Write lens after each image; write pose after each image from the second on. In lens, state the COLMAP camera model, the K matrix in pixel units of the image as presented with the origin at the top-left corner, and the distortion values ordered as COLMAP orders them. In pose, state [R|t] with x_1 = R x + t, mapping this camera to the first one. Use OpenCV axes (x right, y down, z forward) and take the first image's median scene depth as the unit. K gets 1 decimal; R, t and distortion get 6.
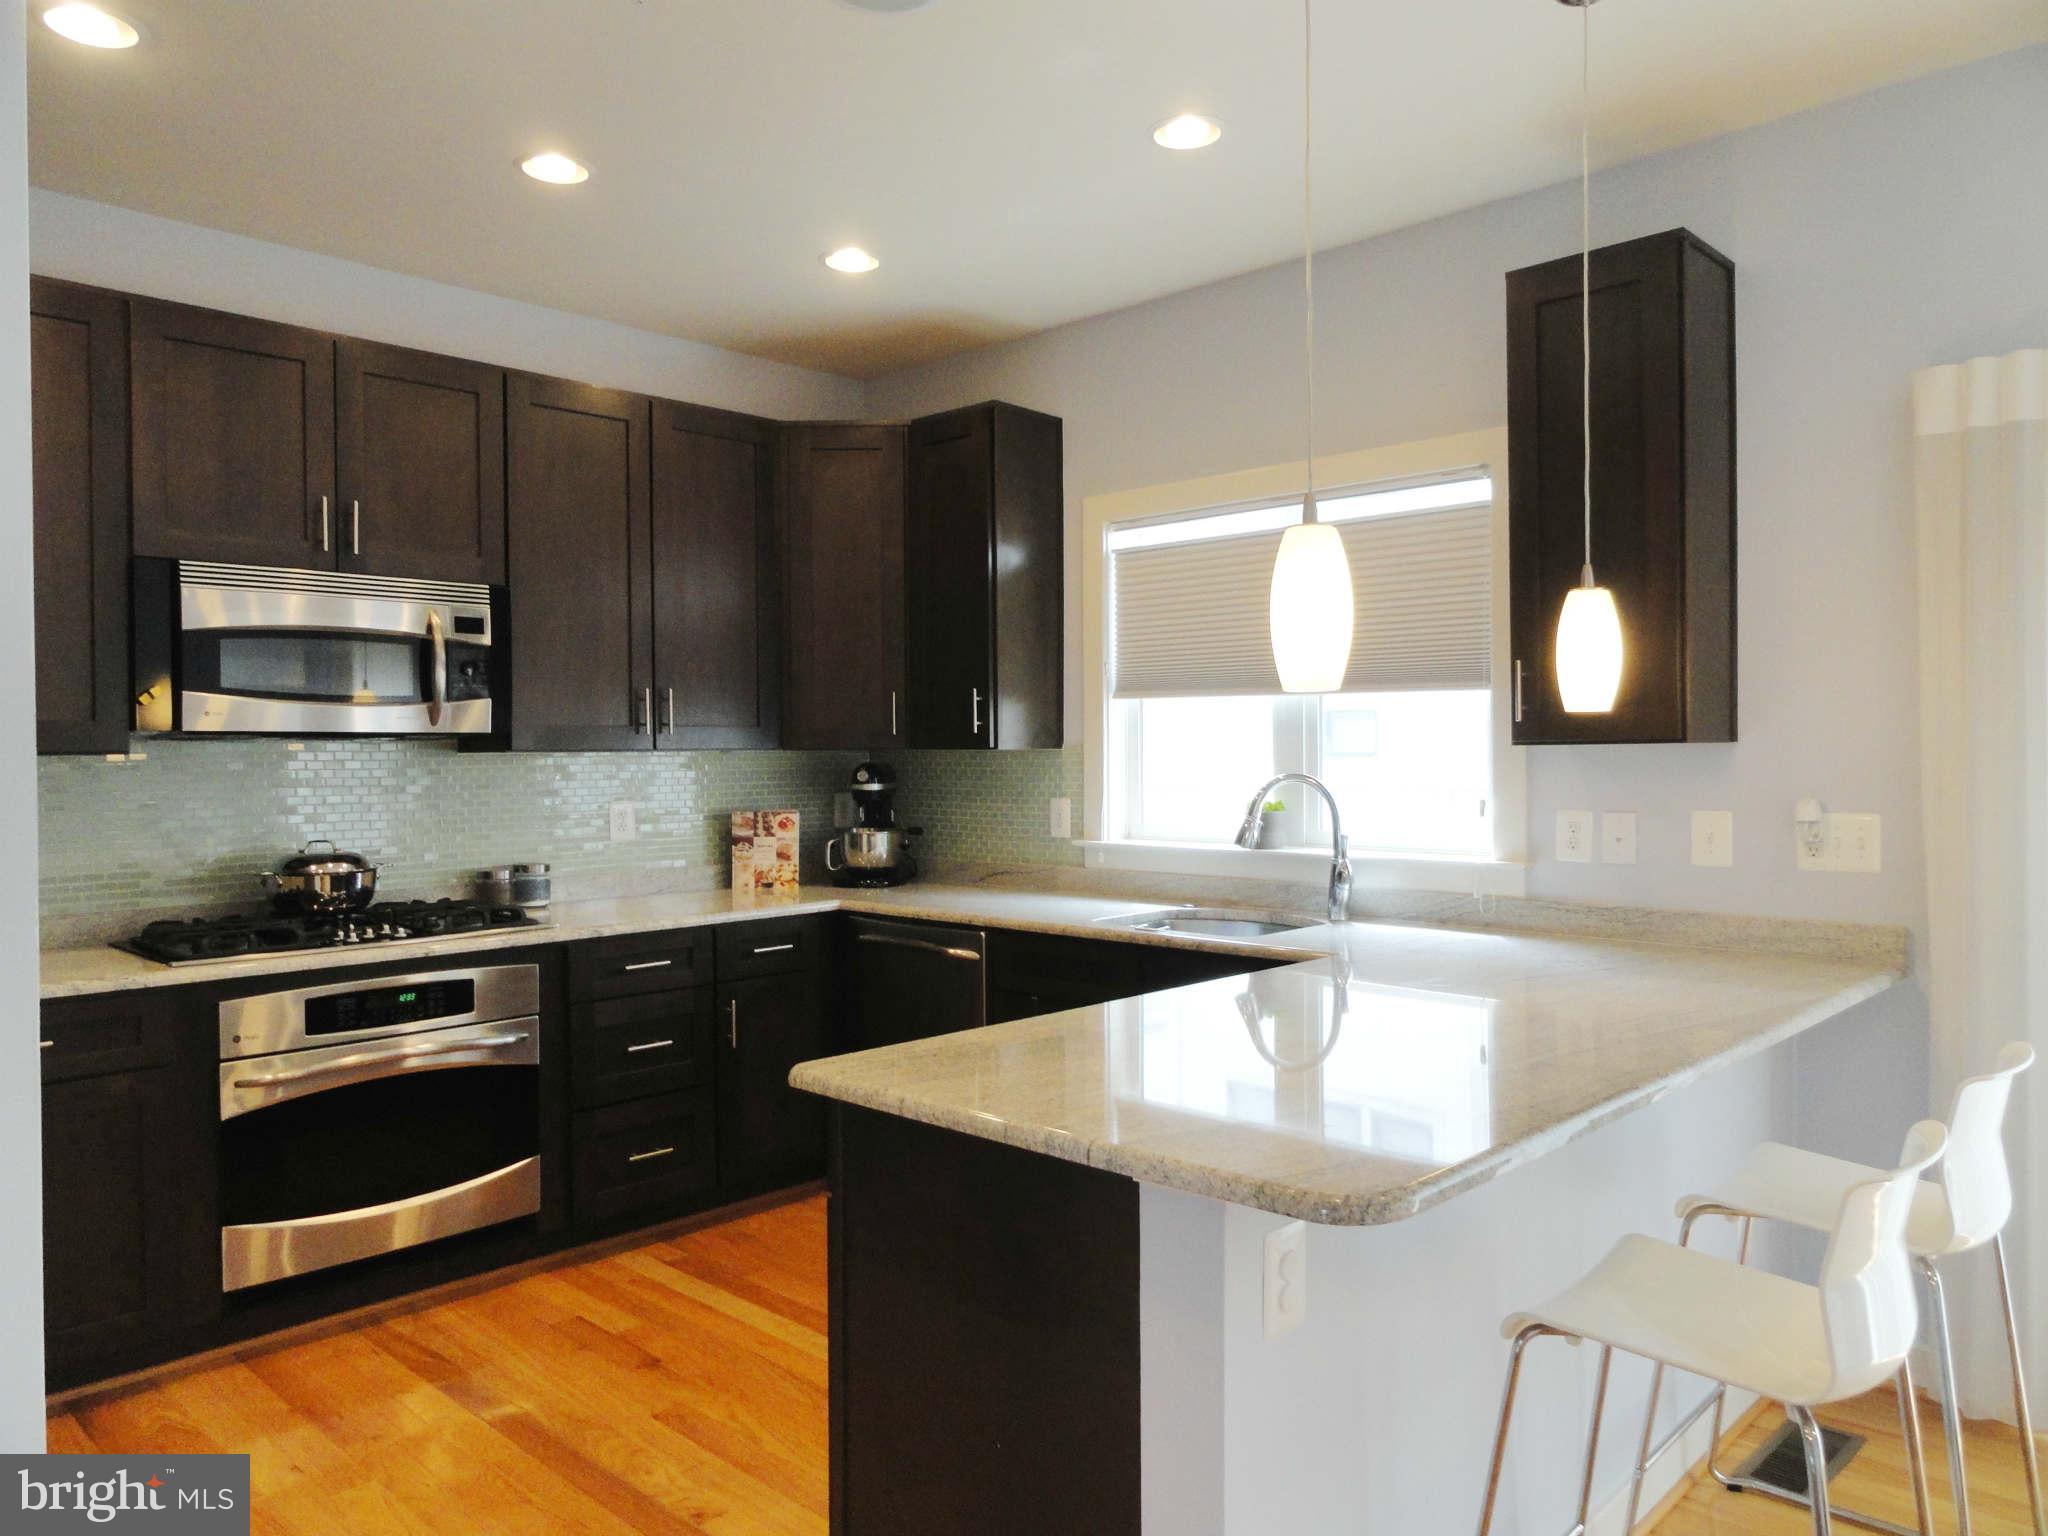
lens RADIAL K [[1439.7, 0, 1024.0], [0, 1439.7, 768.0], [0, 0, 1]] dist [0.002147, 0.002058]
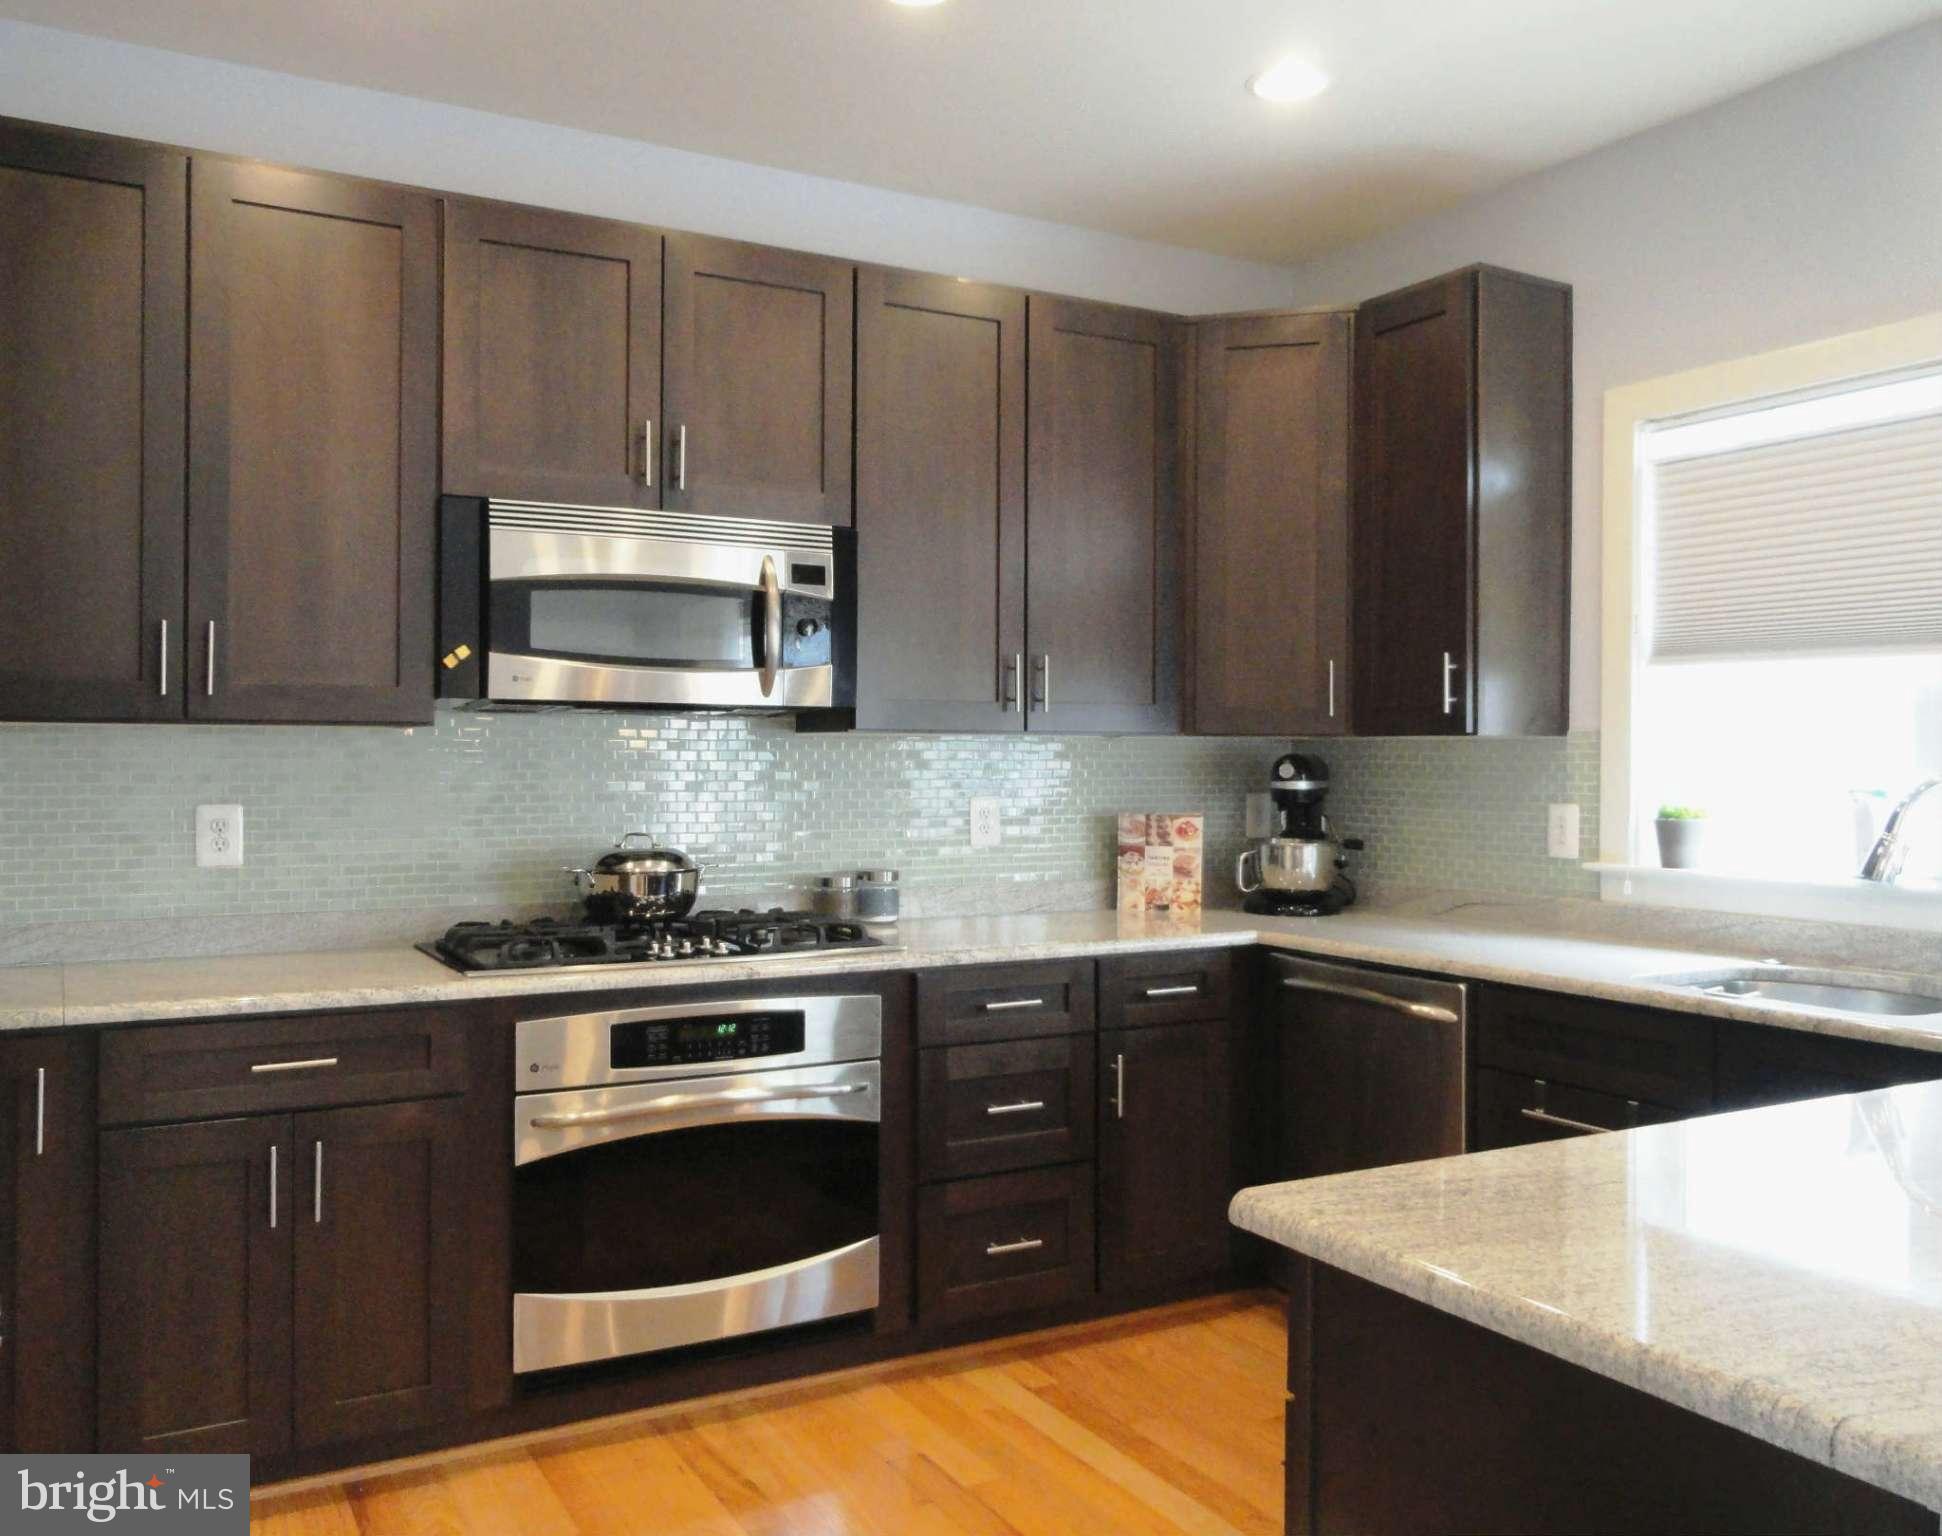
lens RADIAL K [[1629.0, 0, 962.7], [0, 1629.0, 761.6], [0, 0, 1]] dist [0.002410, 0.000199]
pose [[0.959421, 0.013997, -0.281631, -0.038762], [-0.016515, 0.999842, -0.006568, 0.010958], [0.281494, 0.010952, 0.959500, 0.135479]]
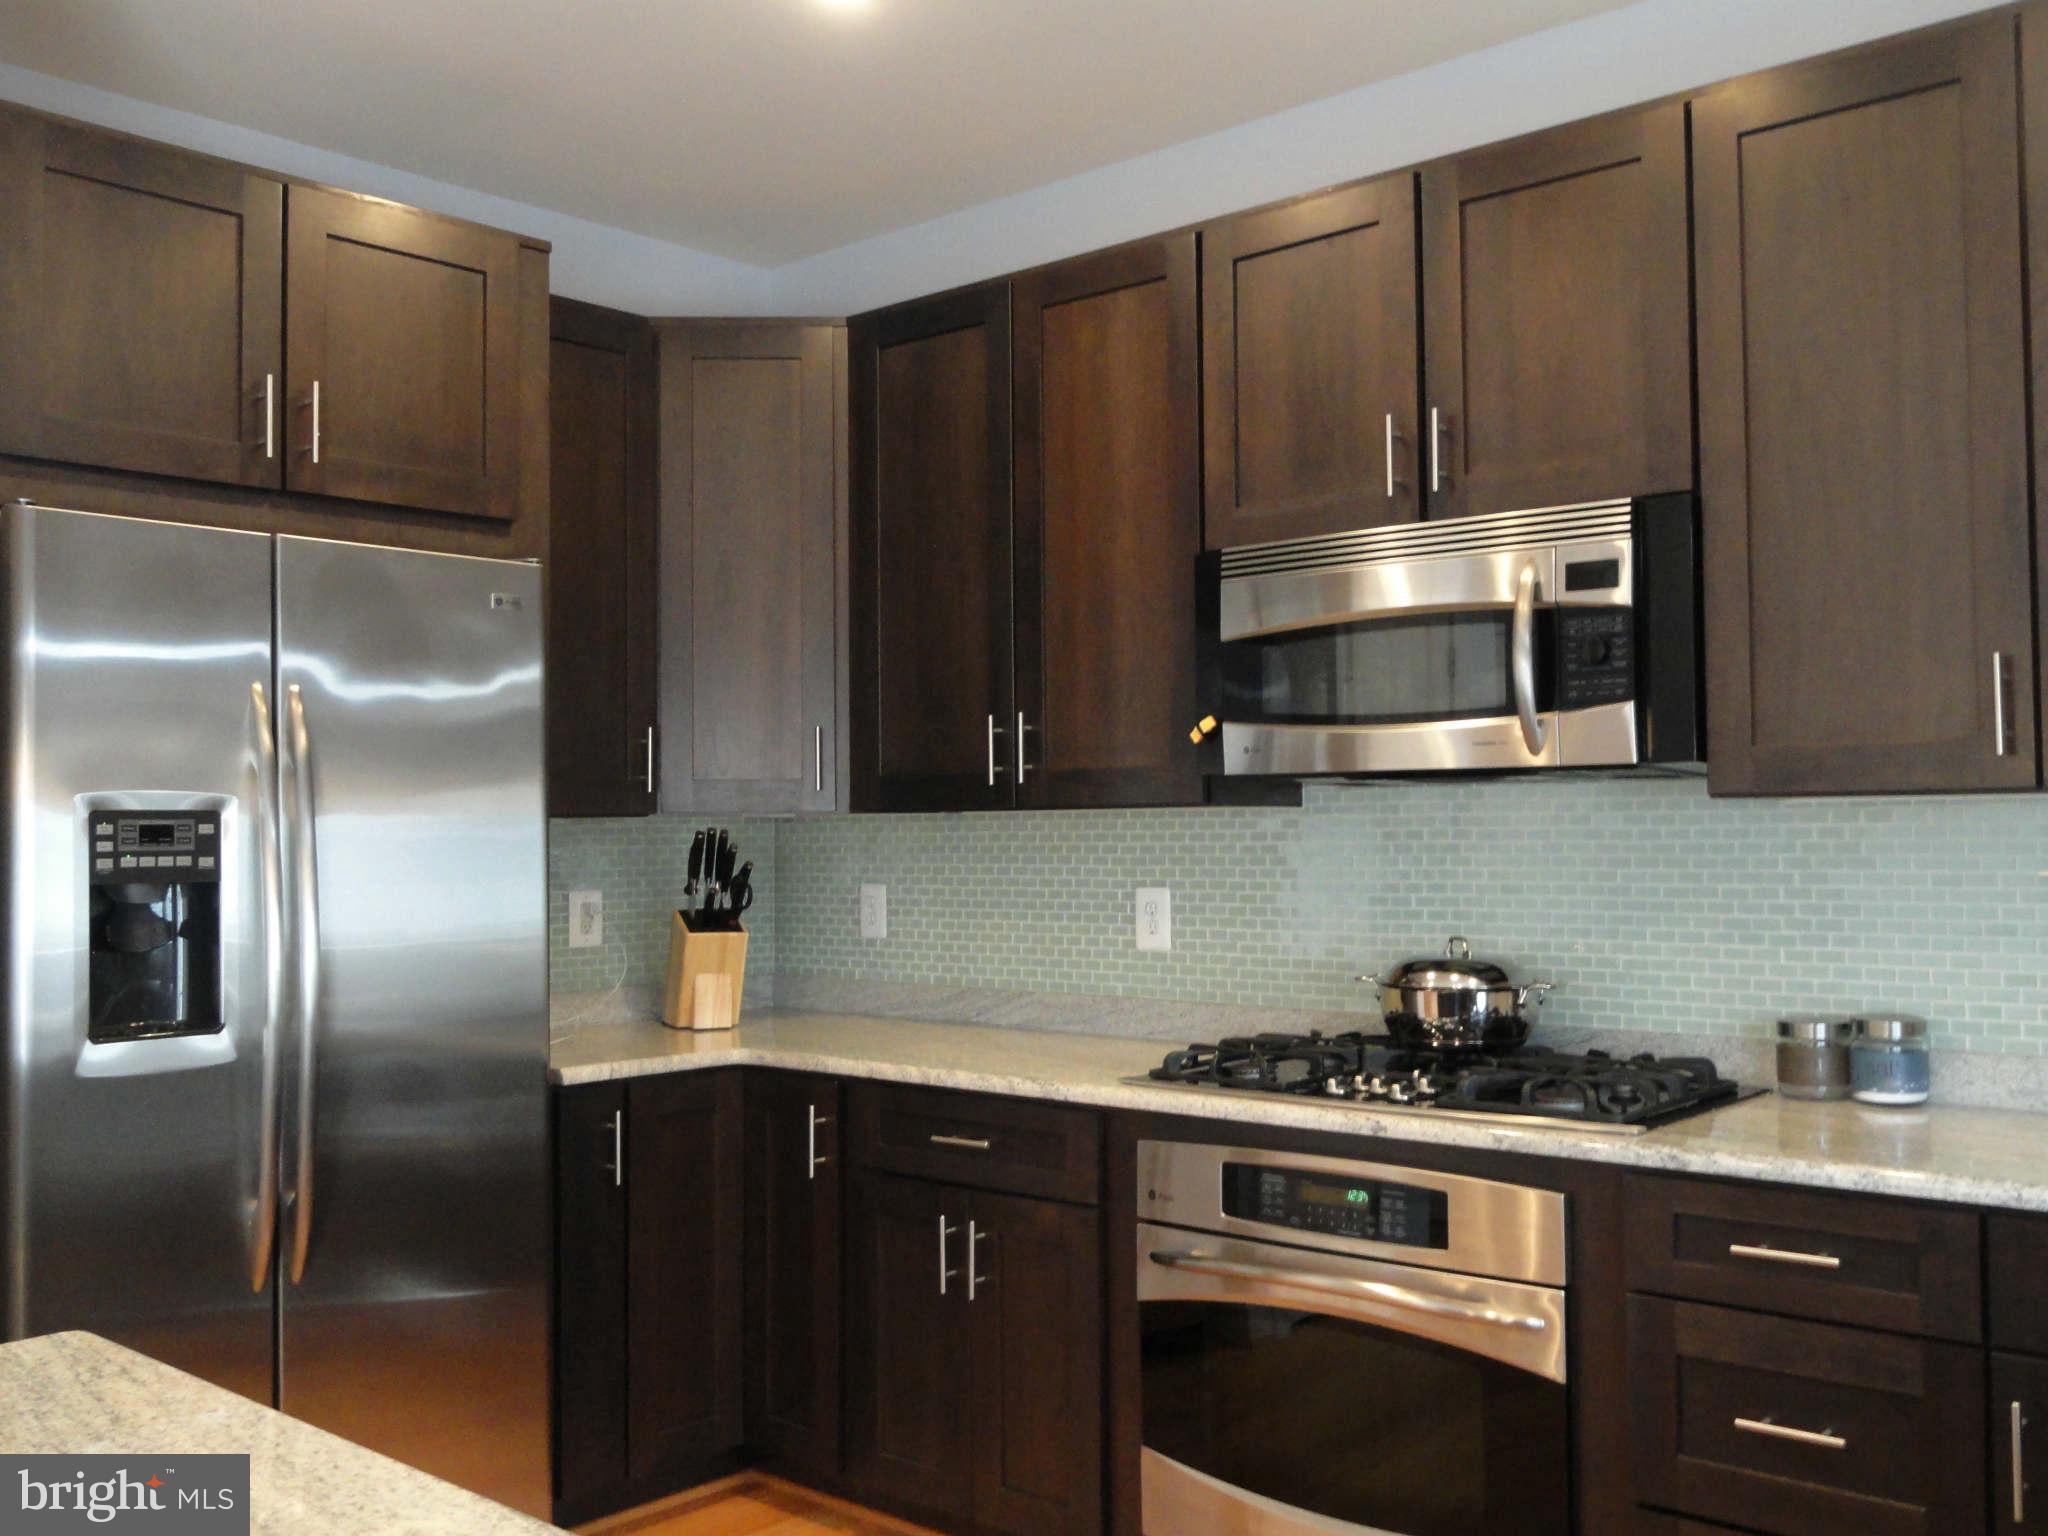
lens RADIAL K [[1904.5, 0, 1024.0], [0, 1904.5, 768.0], [0, 0, 1]] dist [0.002194, 0.000151]
pose [[0.052964, -0.024481, -0.998296, 0.337940], [-0.006551, 0.999669, -0.024862, -0.002987], [0.998575, 0.007856, 0.052786, 0.713475]]
